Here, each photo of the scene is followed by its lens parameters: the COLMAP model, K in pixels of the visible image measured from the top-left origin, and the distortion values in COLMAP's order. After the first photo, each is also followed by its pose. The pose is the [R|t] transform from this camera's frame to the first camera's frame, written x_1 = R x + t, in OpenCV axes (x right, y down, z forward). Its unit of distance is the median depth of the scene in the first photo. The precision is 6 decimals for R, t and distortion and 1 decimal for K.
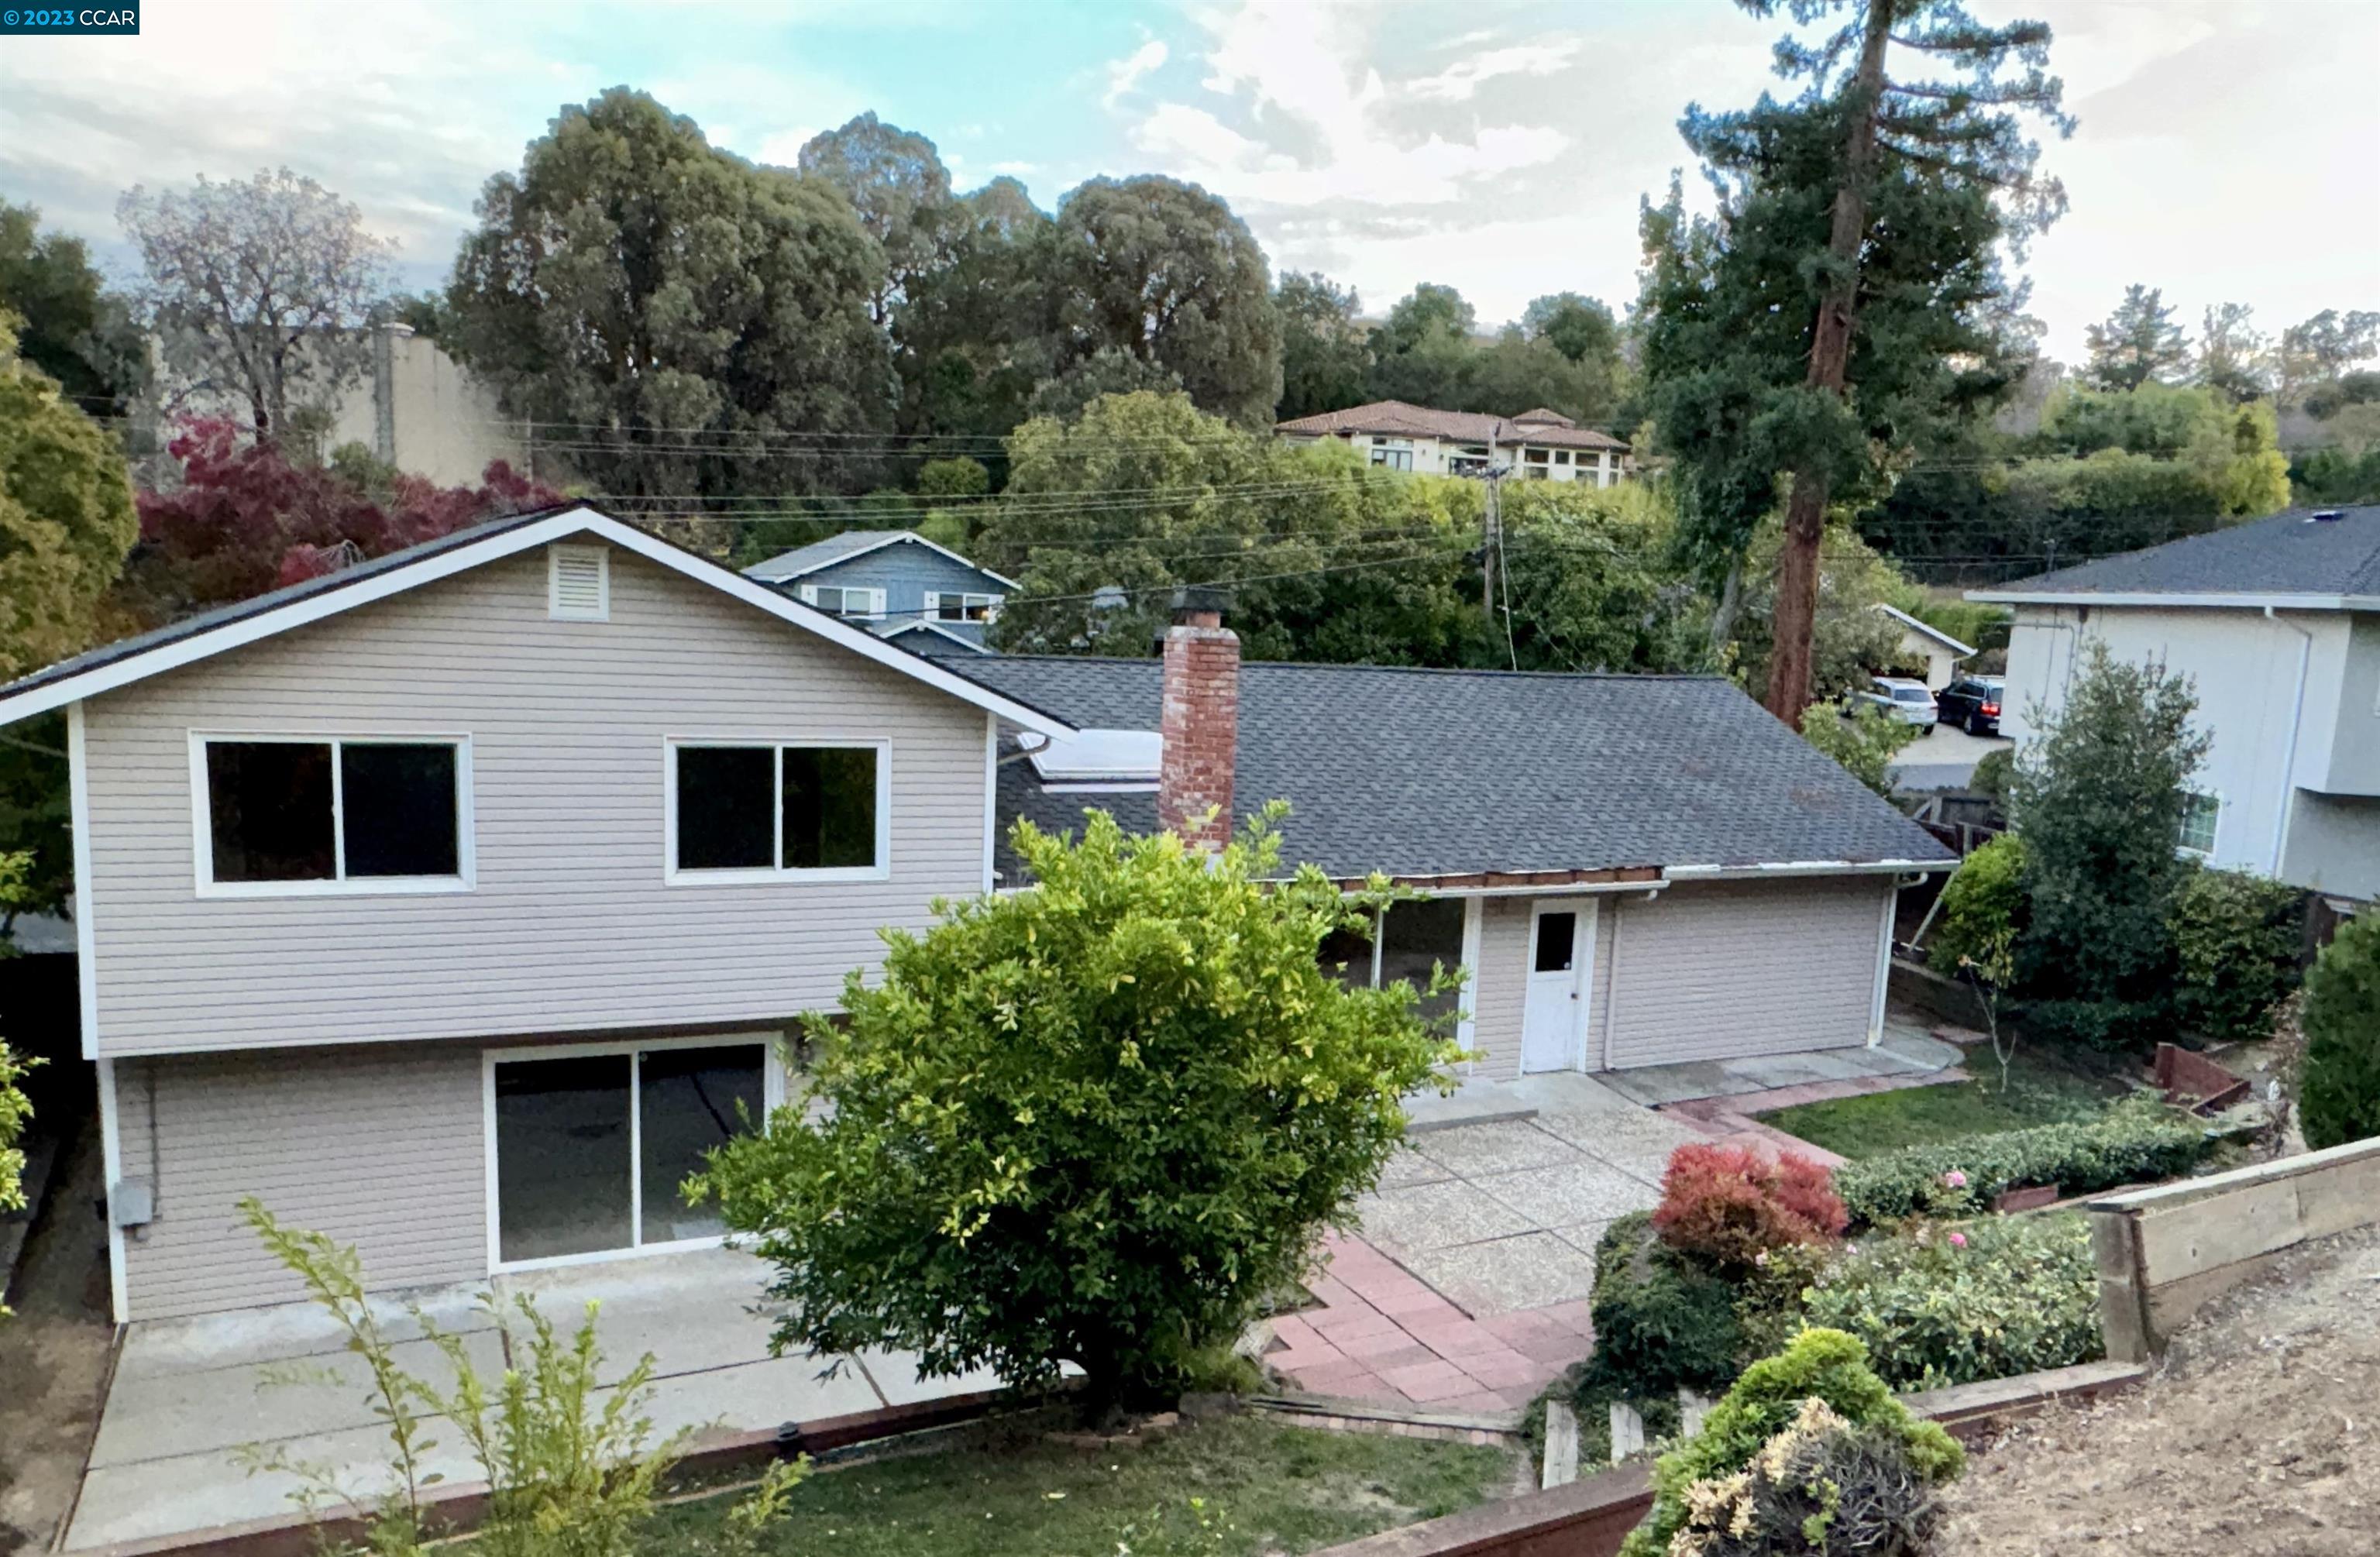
lens RADIAL K [[1738.9, 0, 1303.3], [0, 1738.9, 883.2], [0, 0, 1]] dist [-0.001381, -0.000816]
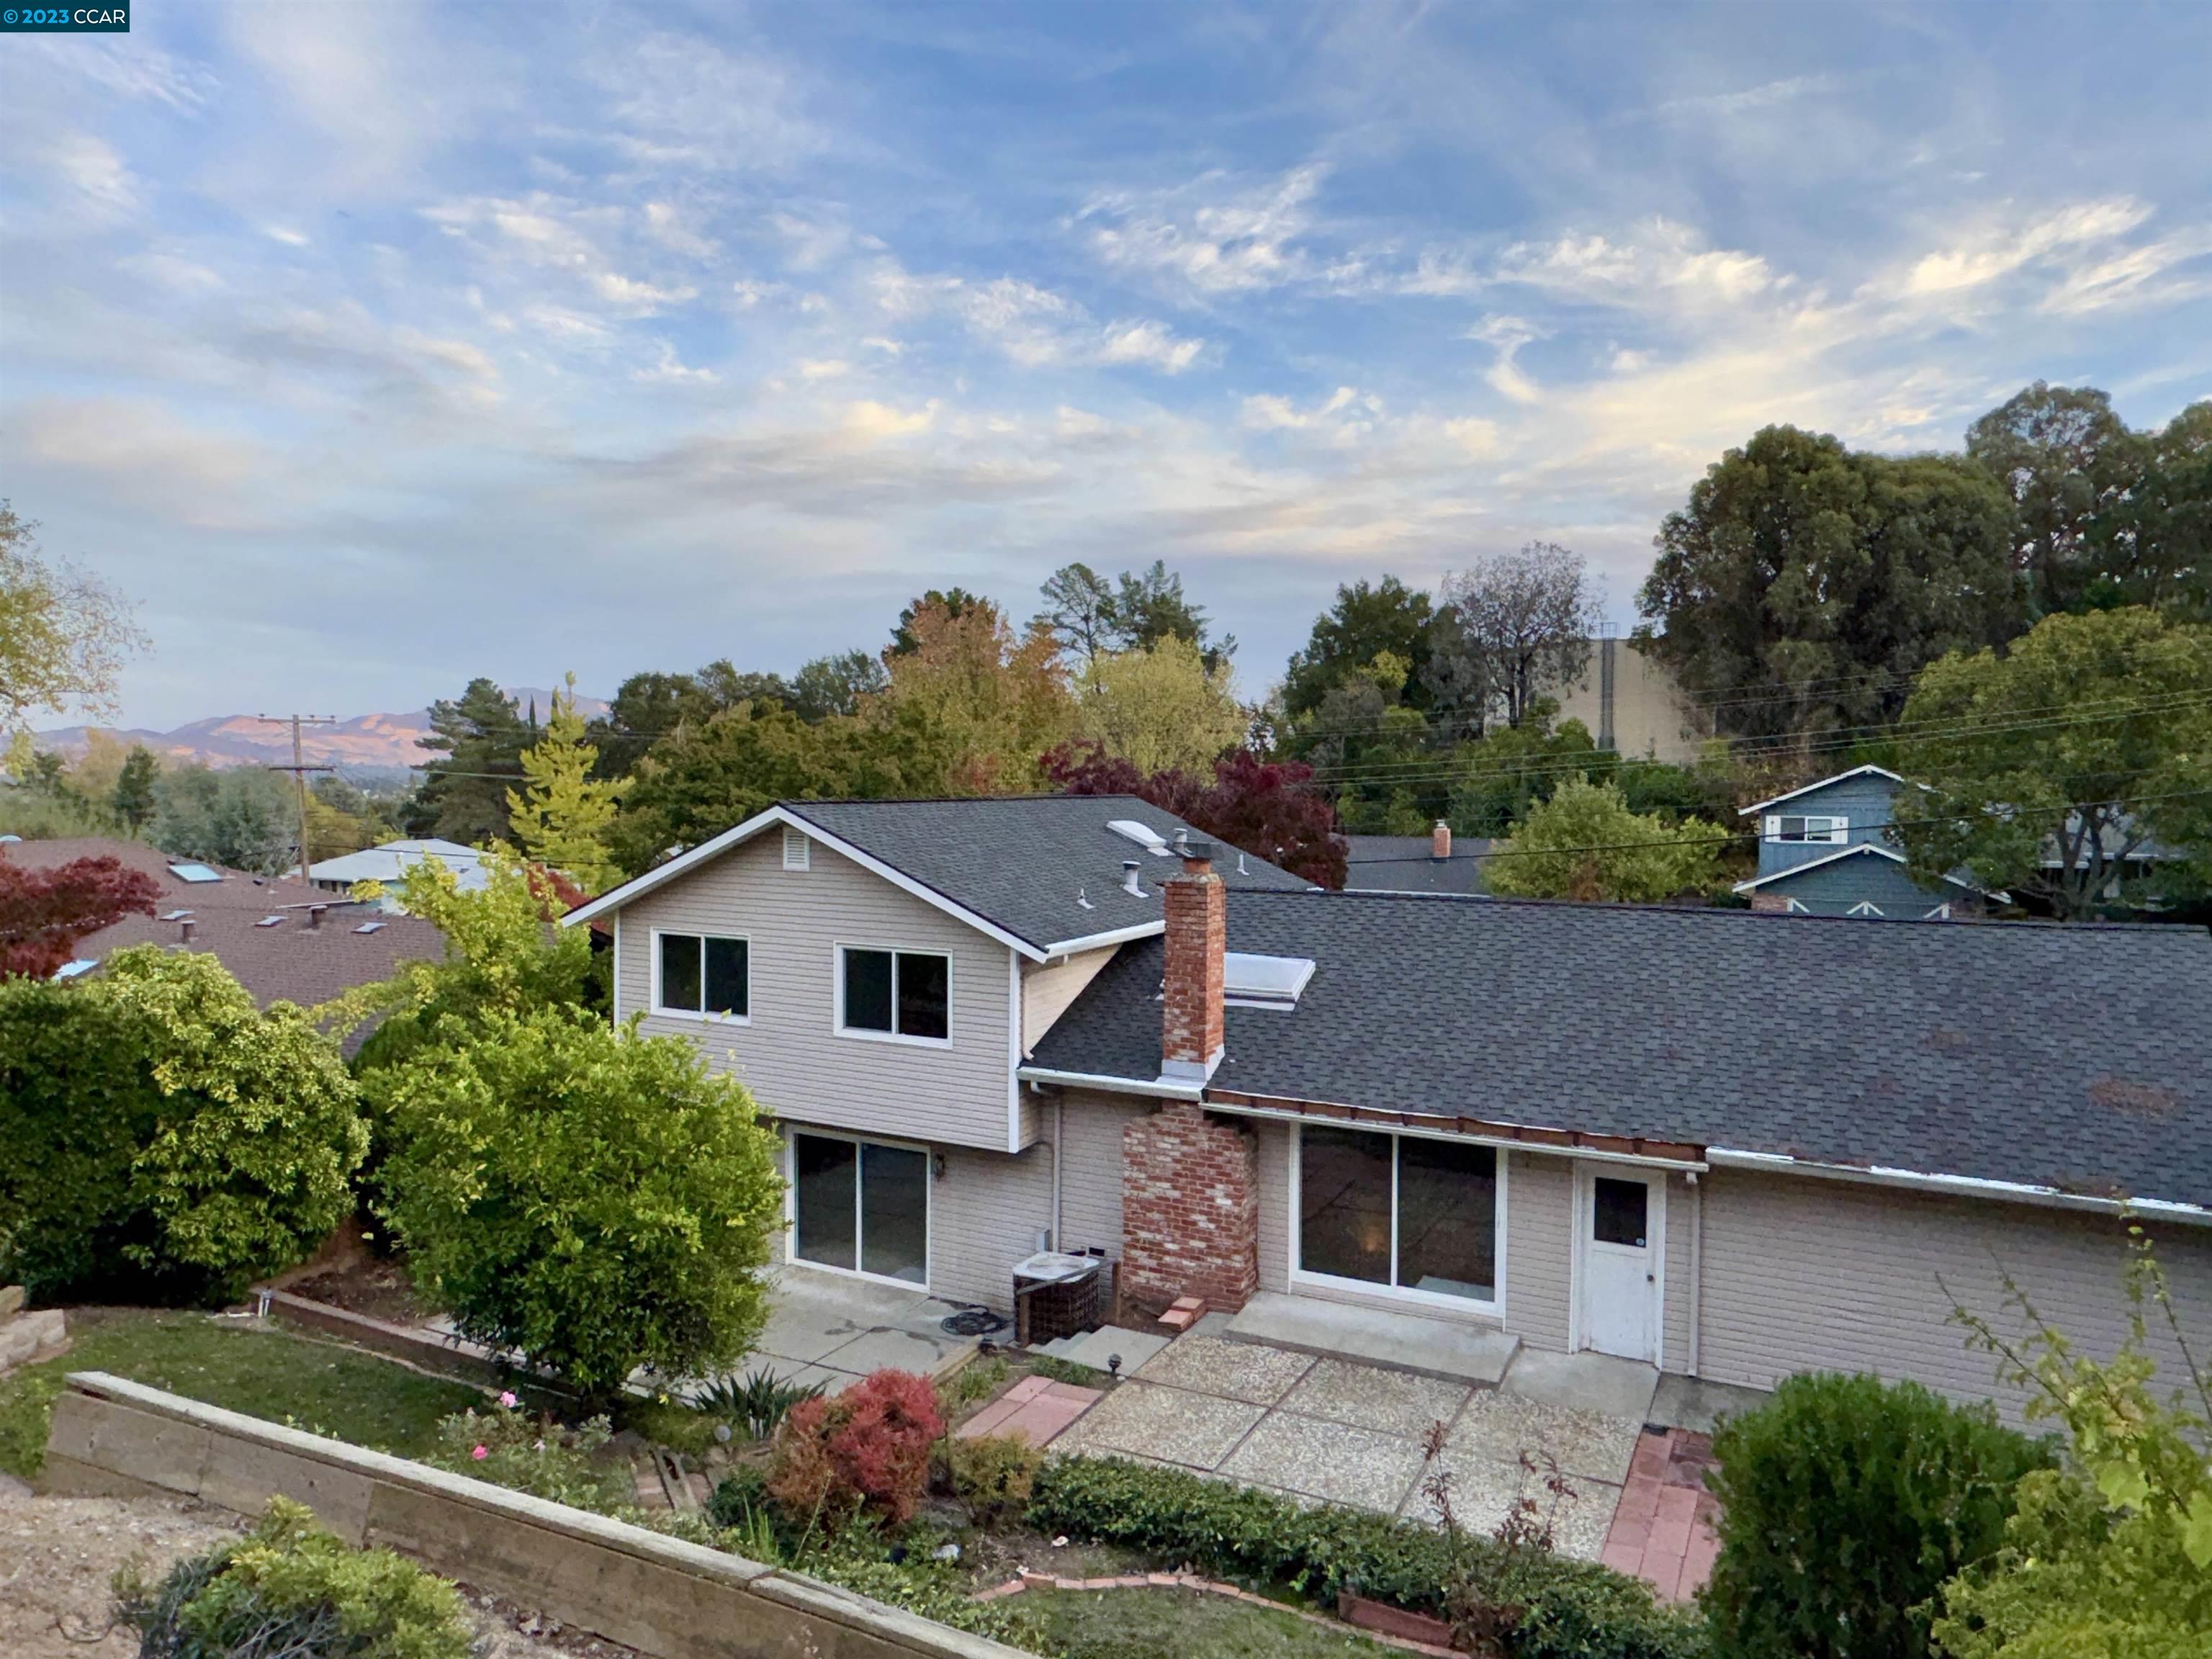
lens RADIAL K [[1384.4, 0, 1126.2], [0, 1384.4, 826.5], [0, 0, 1]] dist [-0.002169, 0.001702]
pose [[0.565944, -0.021236, -0.824170, 0.598810], [-0.109026, 0.988961, -0.100349, -0.064924], [0.817203, 0.146648, 0.557381, 0.351894]]
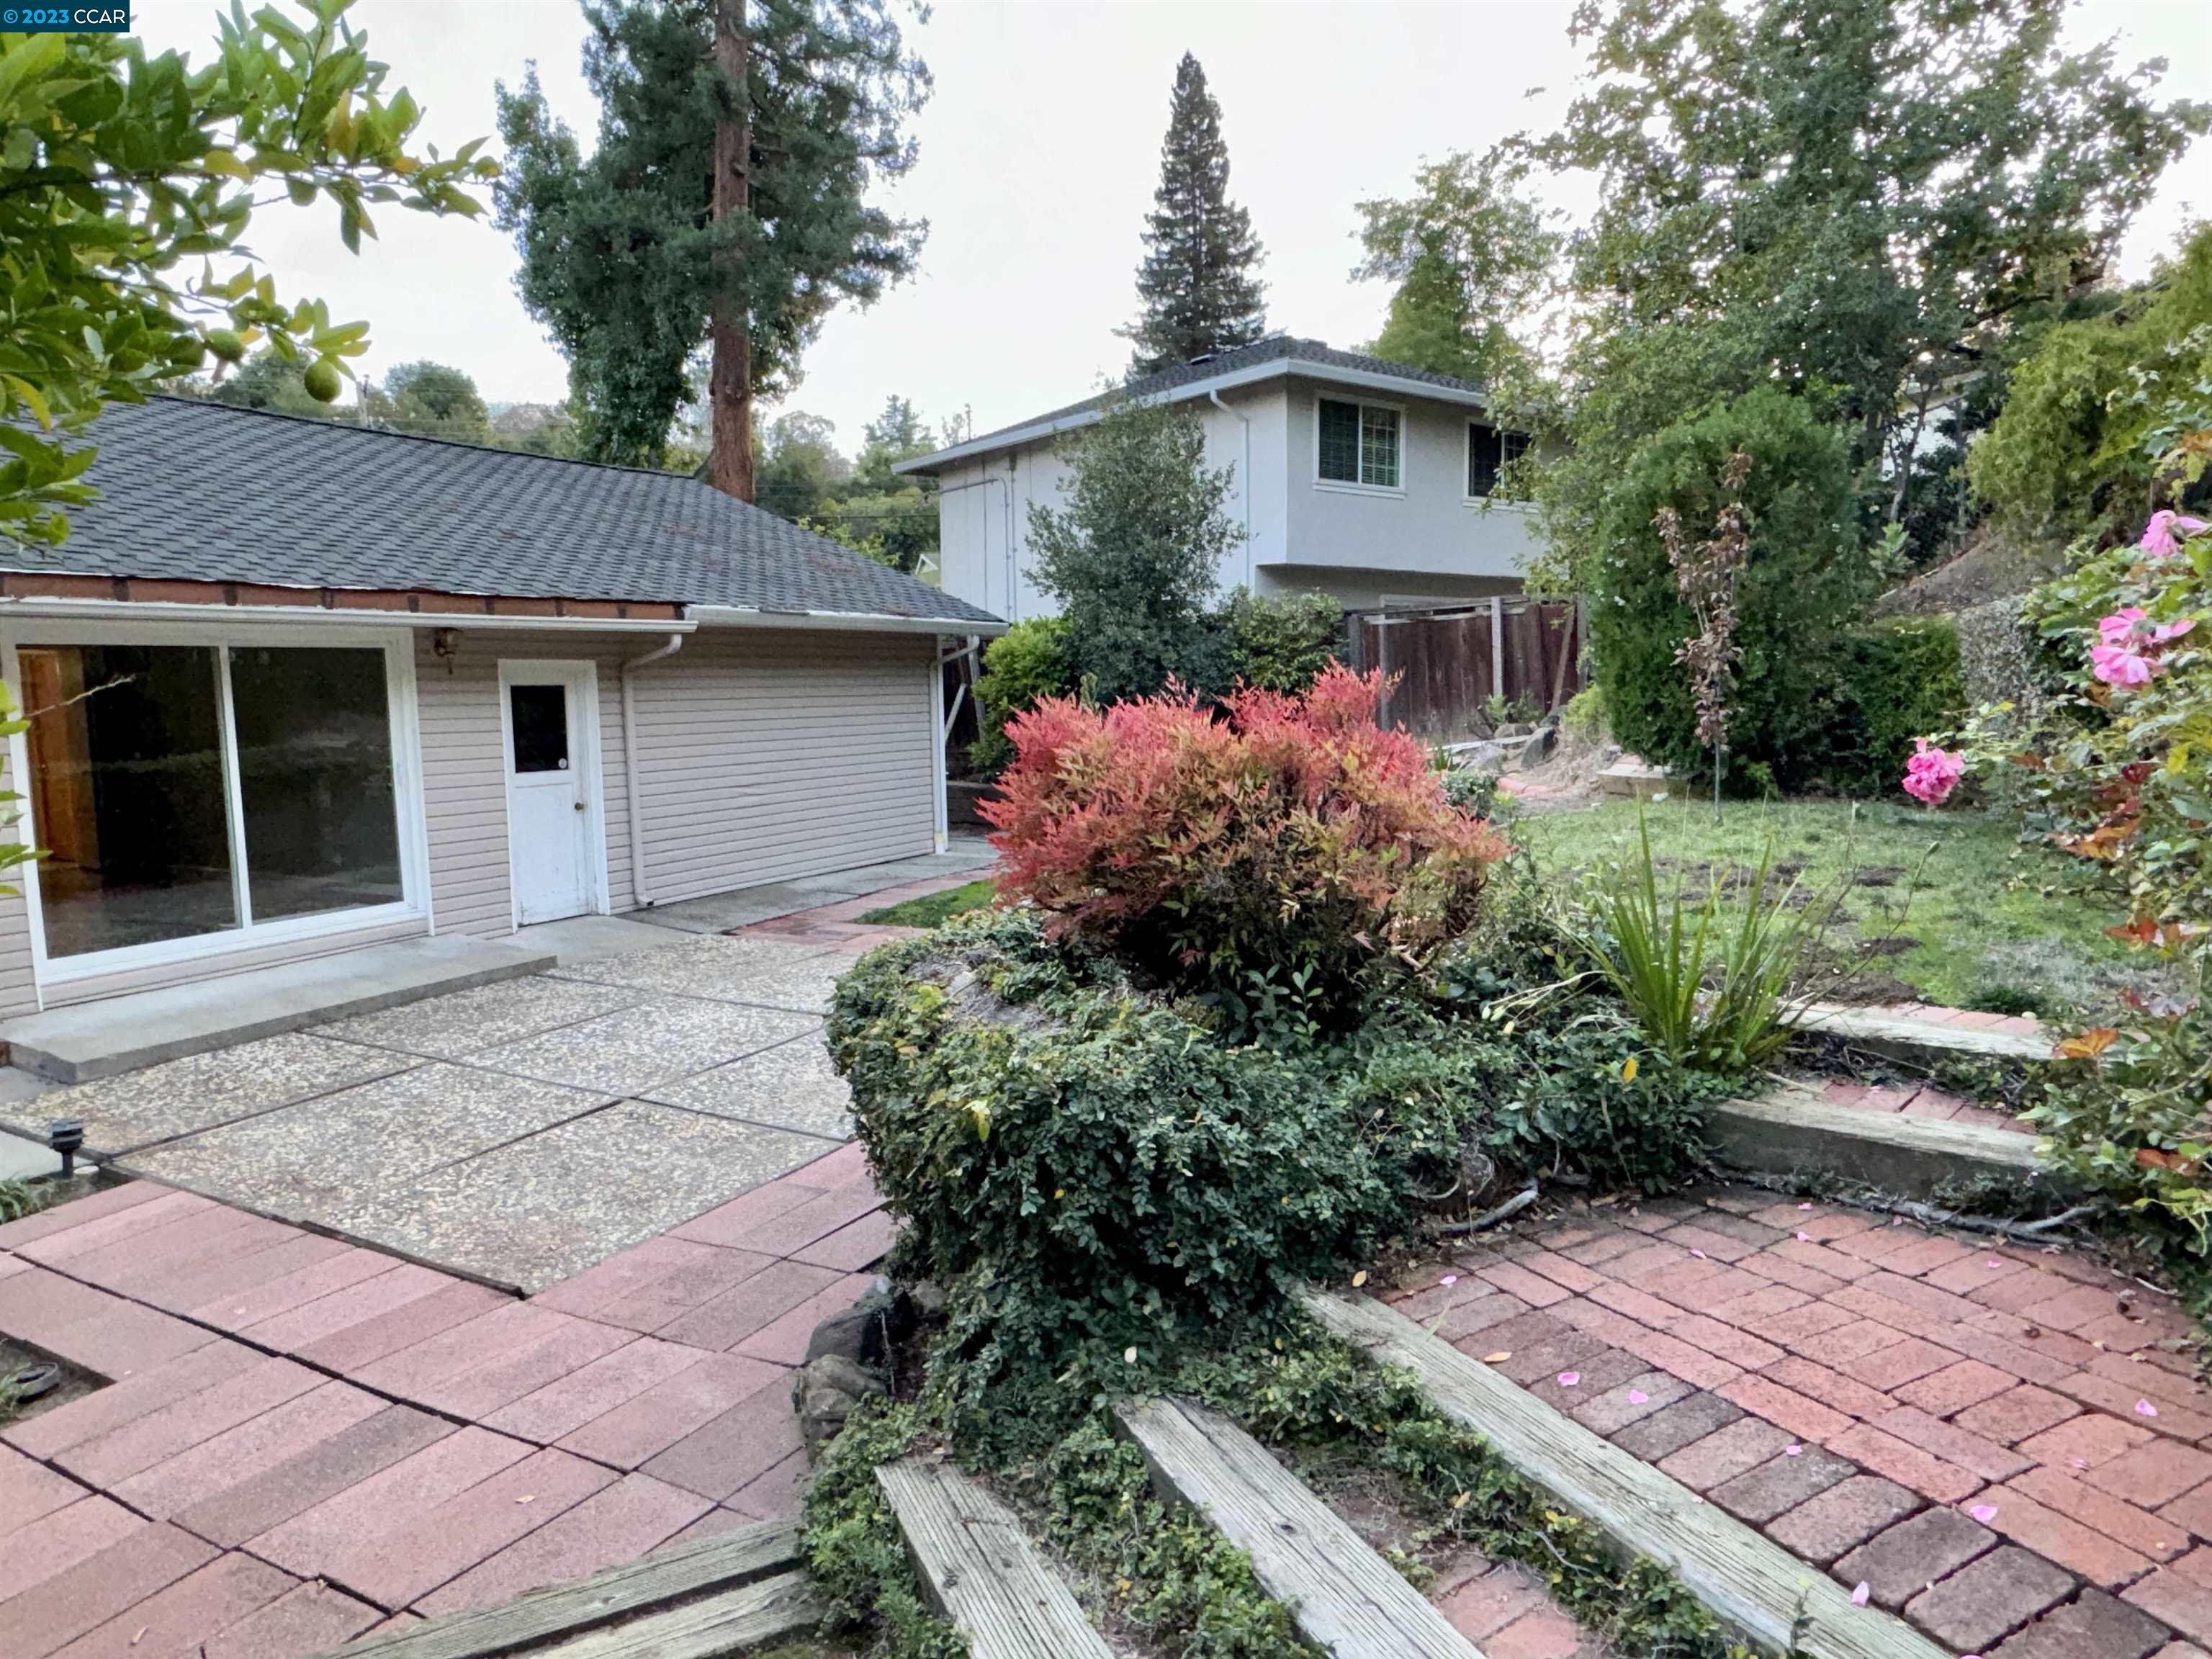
lens RADIAL K [[1385.6, 0, 1106.0], [0, 1385.6, 829.5], [0, 0, 1]] dist [-0.004871, 0.002293]
pose [[0.834069, -0.123995, 0.537545, 0.032604], [0.148721, 0.988876, -0.002656, 0.107258], [-0.531235, 0.082160, 0.843231, 0.422841]]
